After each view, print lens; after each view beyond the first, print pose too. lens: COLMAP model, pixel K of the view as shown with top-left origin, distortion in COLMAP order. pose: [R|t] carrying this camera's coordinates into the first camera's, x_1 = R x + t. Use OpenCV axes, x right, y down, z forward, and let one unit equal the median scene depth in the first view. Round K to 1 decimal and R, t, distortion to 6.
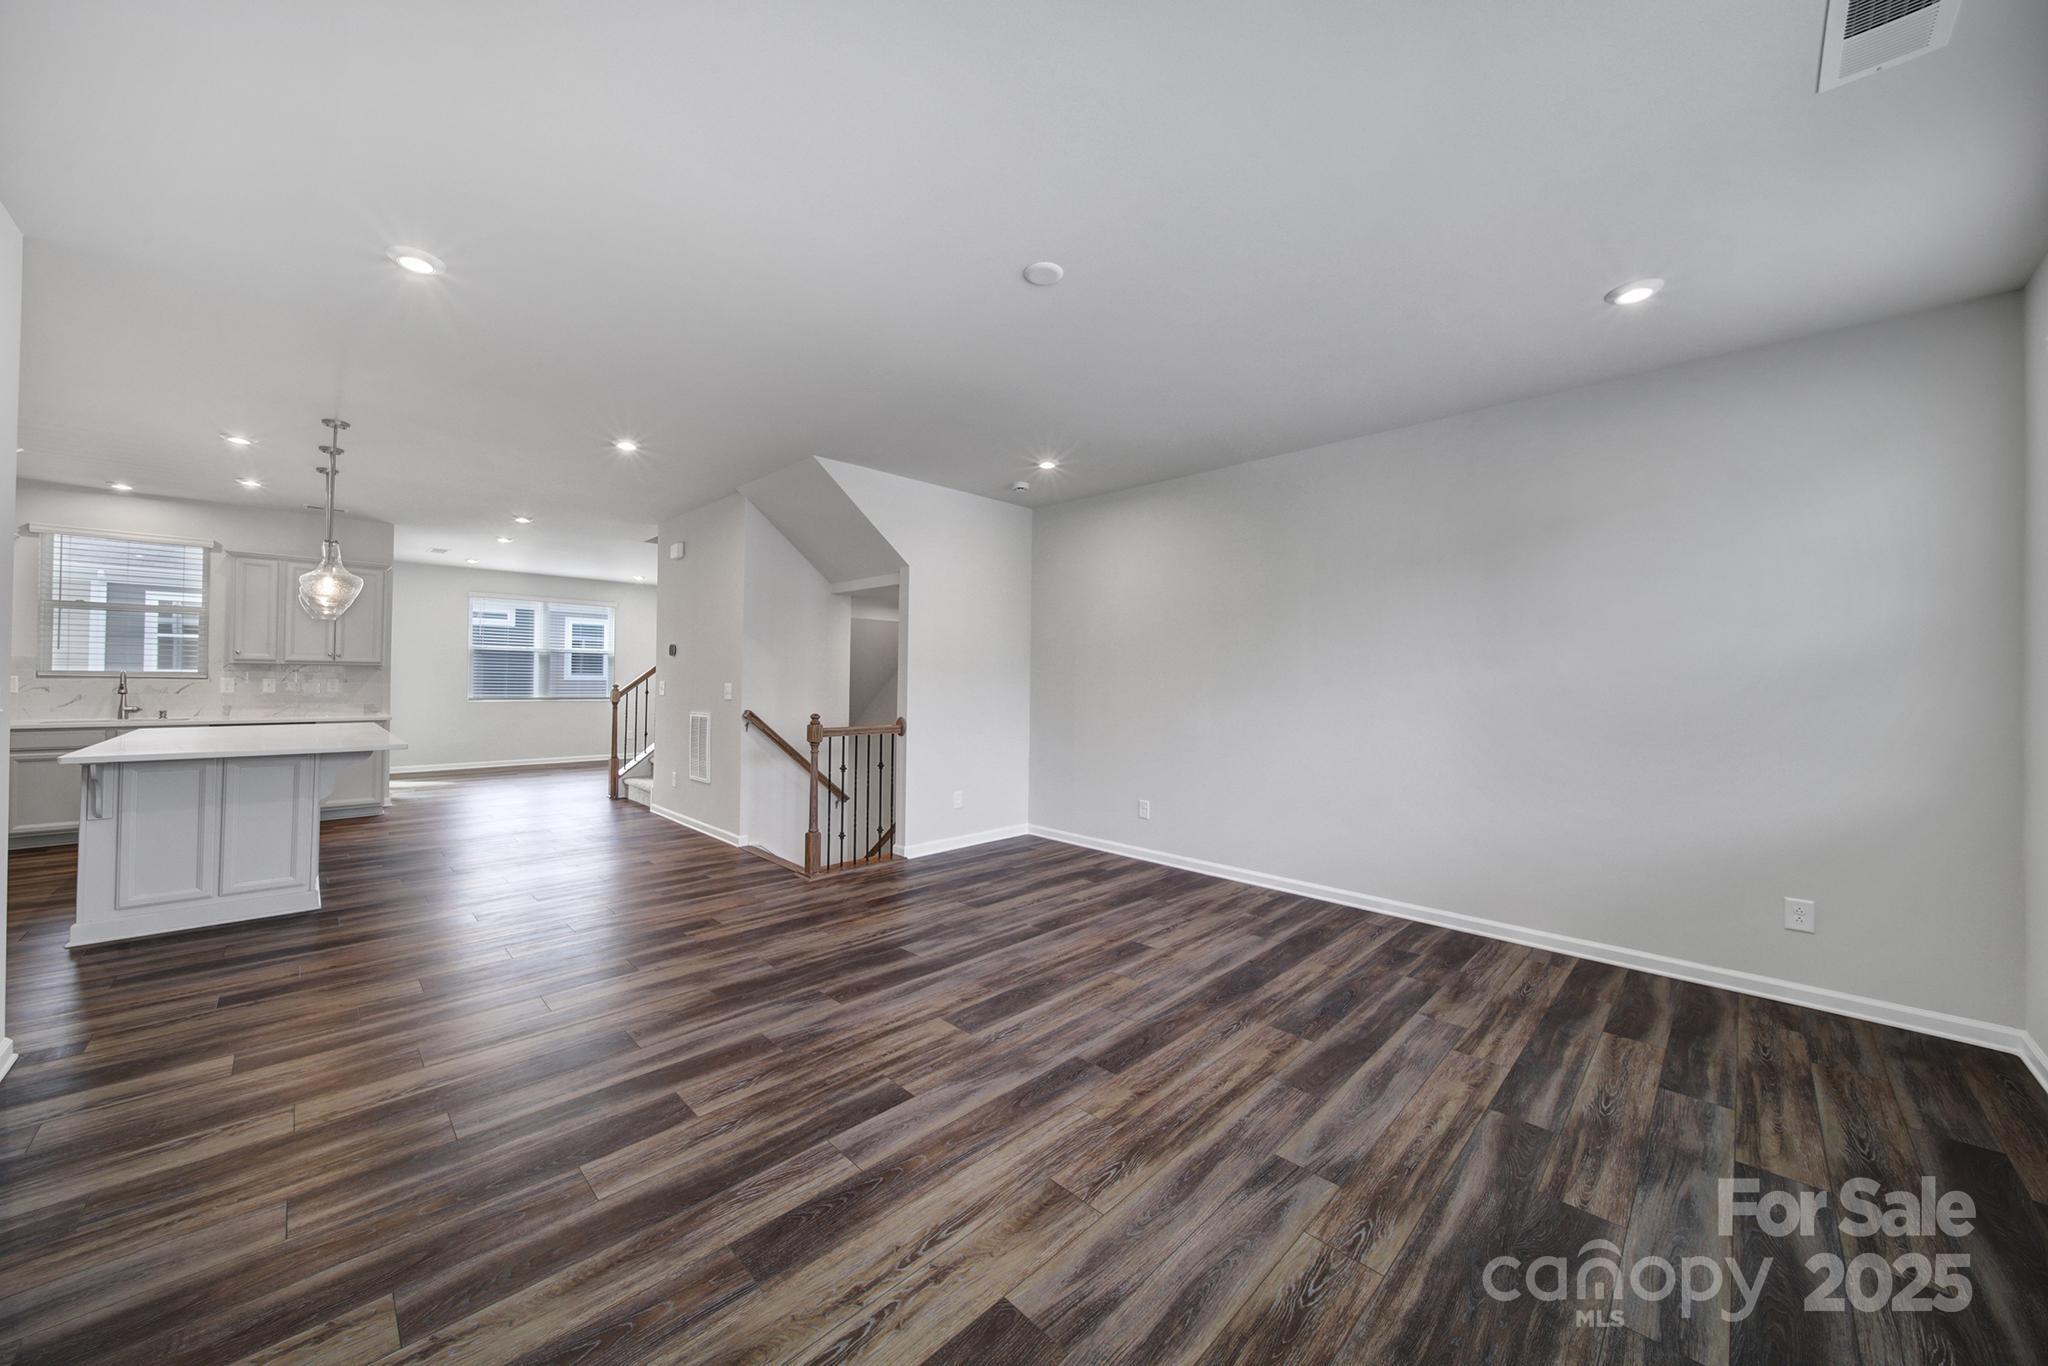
lens RADIAL K [[728.4, 0, 1036.4], [0, 728.4, 675.0], [0, 0, 1]] dist [0.000887, -0.000035]
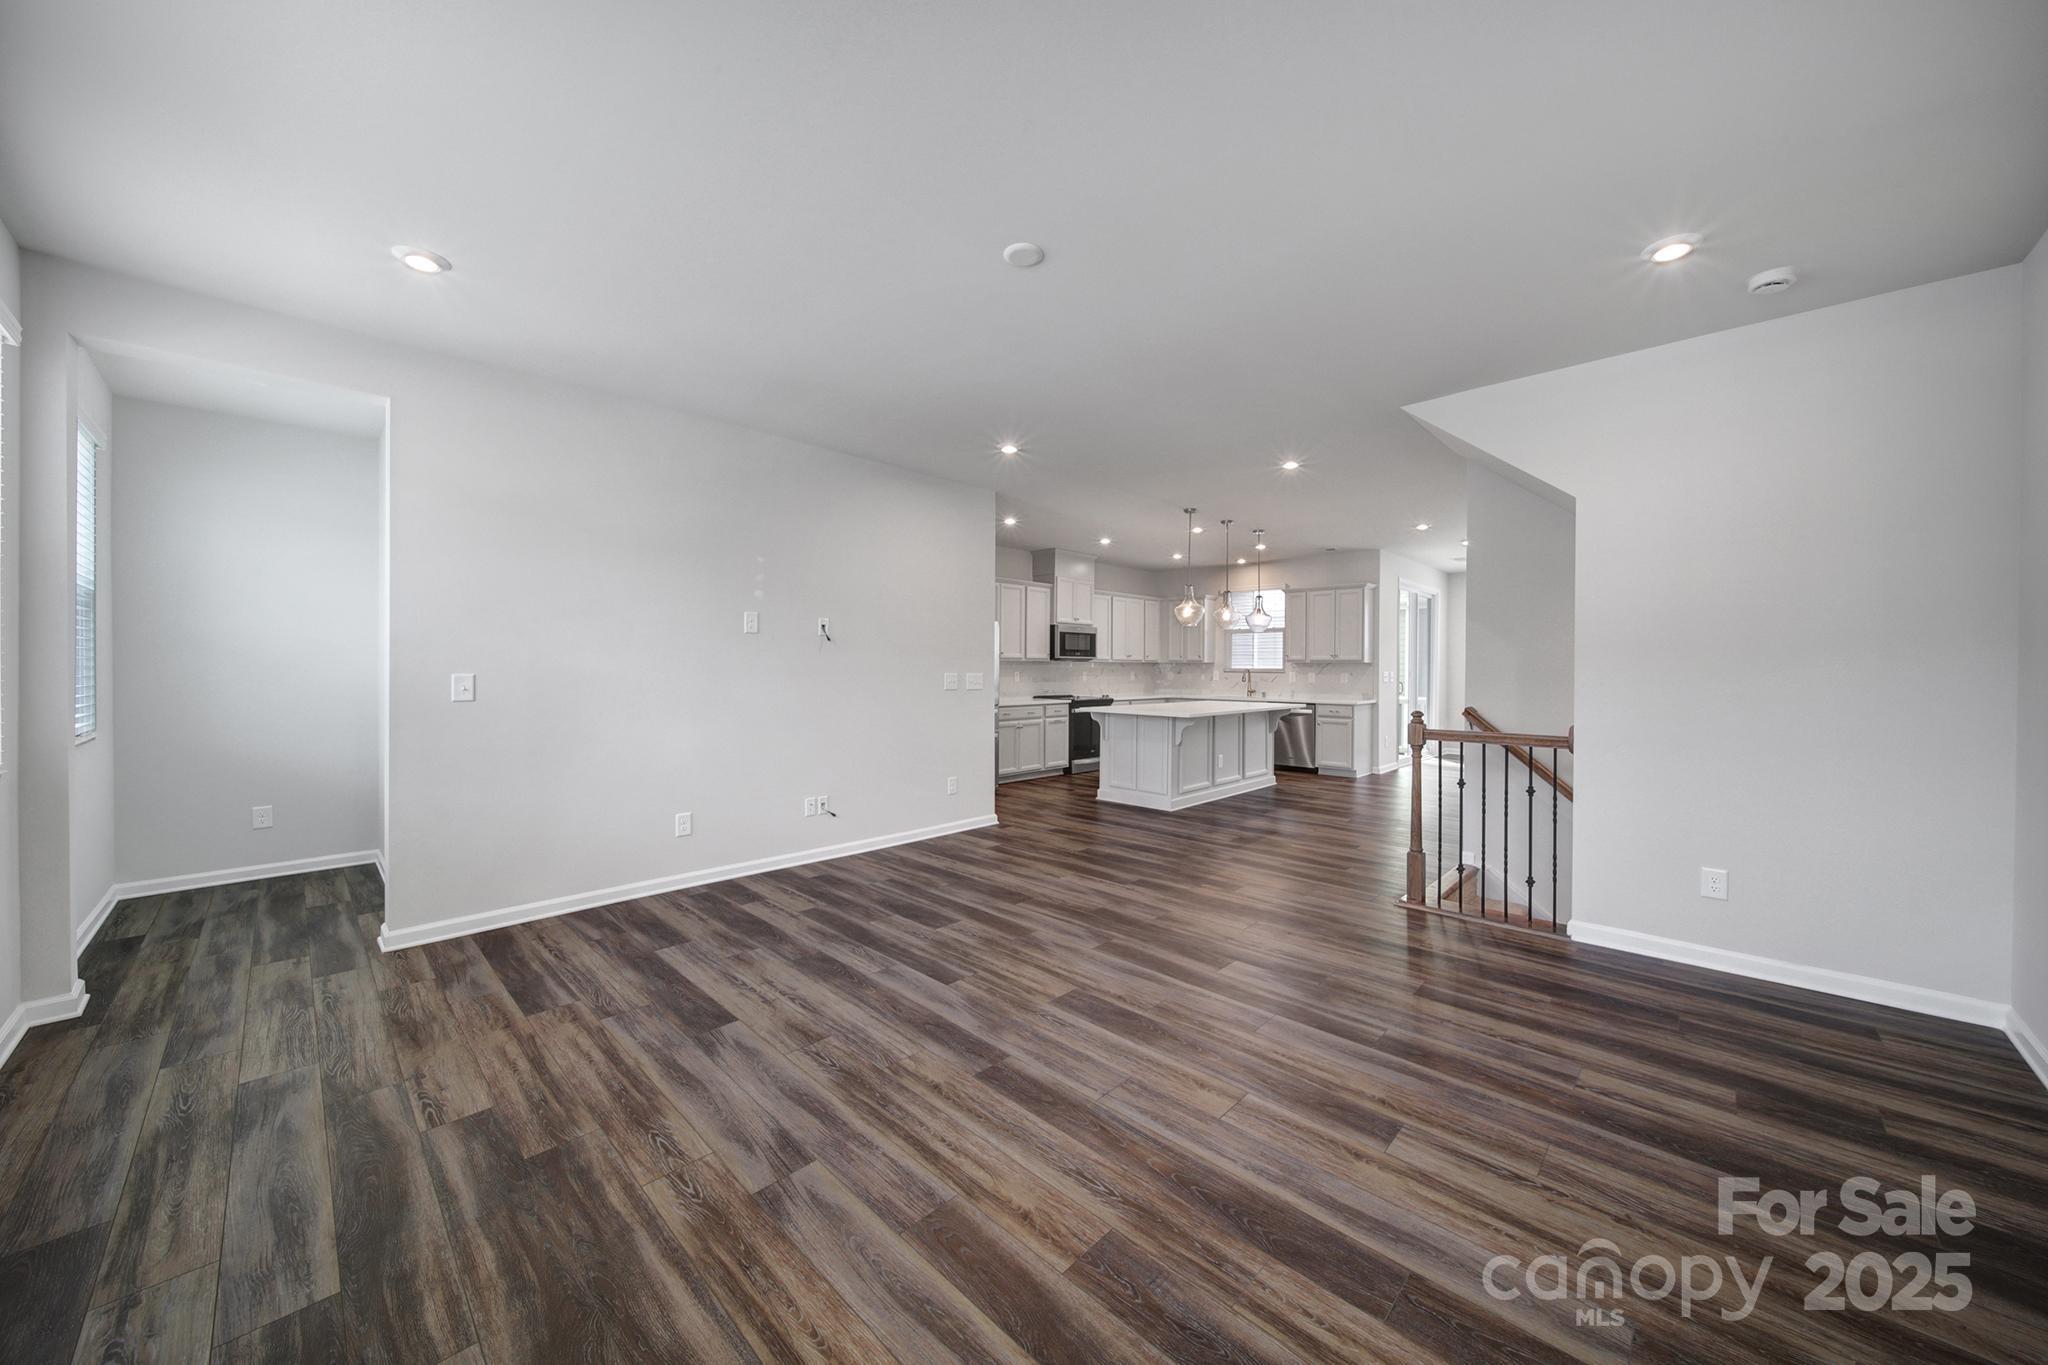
lens RADIAL K [[728.4, 0, 1001.2], [0, 728.4, 652.1], [0, 0, 1]] dist [0.000887, -0.000035]
pose [[-0.022931, -0.032834, -0.999198, 0.960979], [0.002245, 0.999456, -0.032895, 0.021519], [0.999735, -0.002998, -0.022845, 0.940911]]
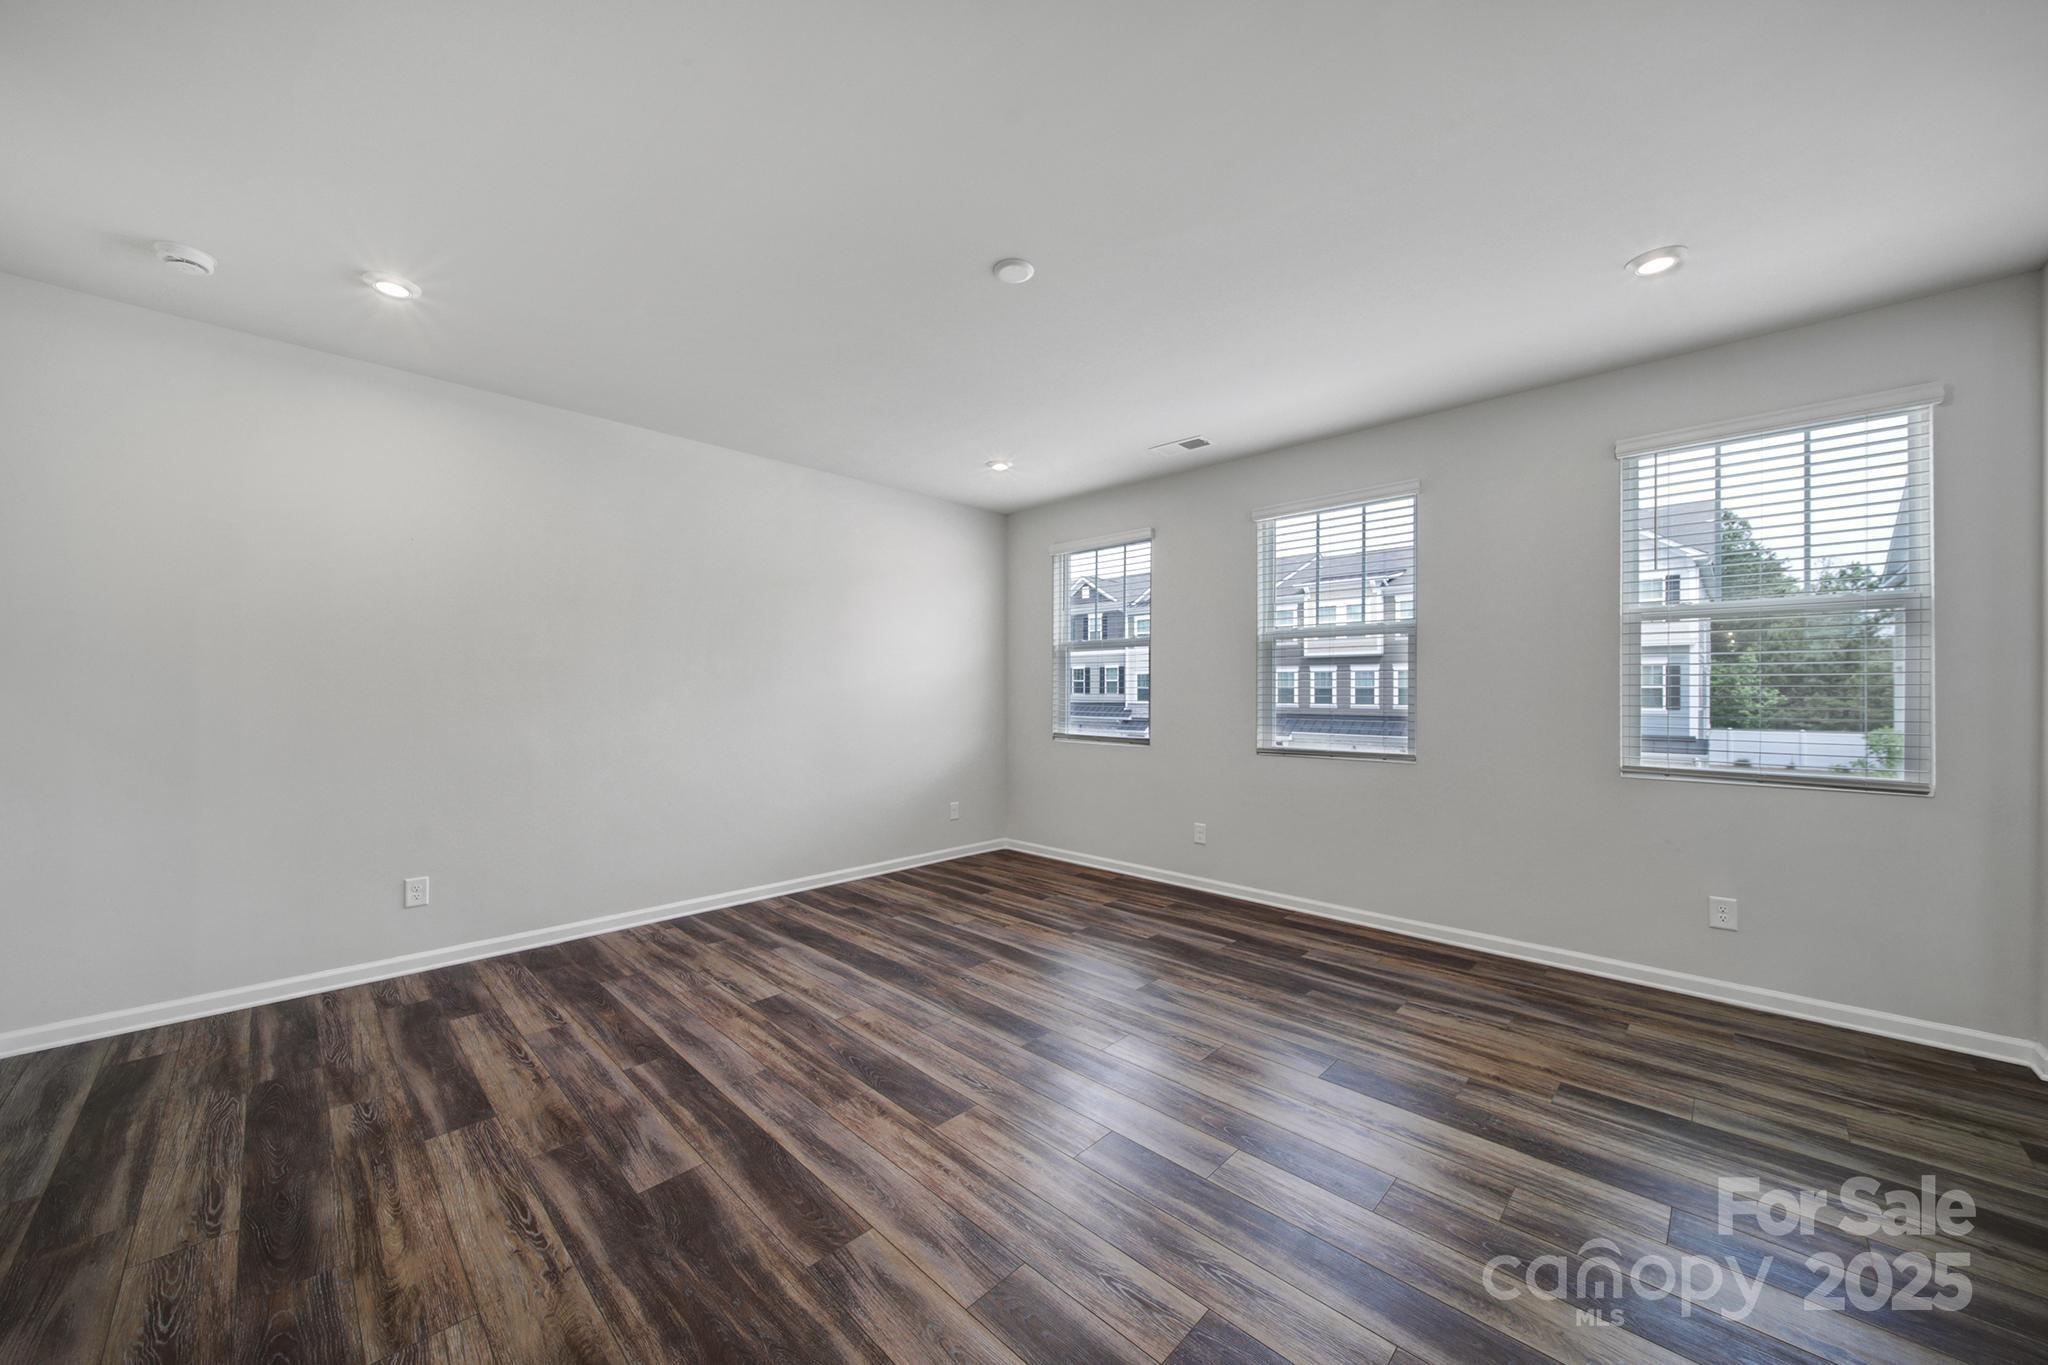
lens RADIAL K [[728.4, 0, 1011.0], [0, 728.4, 687.4], [0, 0, 1]] dist [0.000887, -0.000035]
pose [[0.006414, -0.004322, 0.999970, -0.923206], [-0.009029, 0.999950, 0.004379, 0.001547], [-0.999939, -0.009057, 0.006375, 0.941499]]
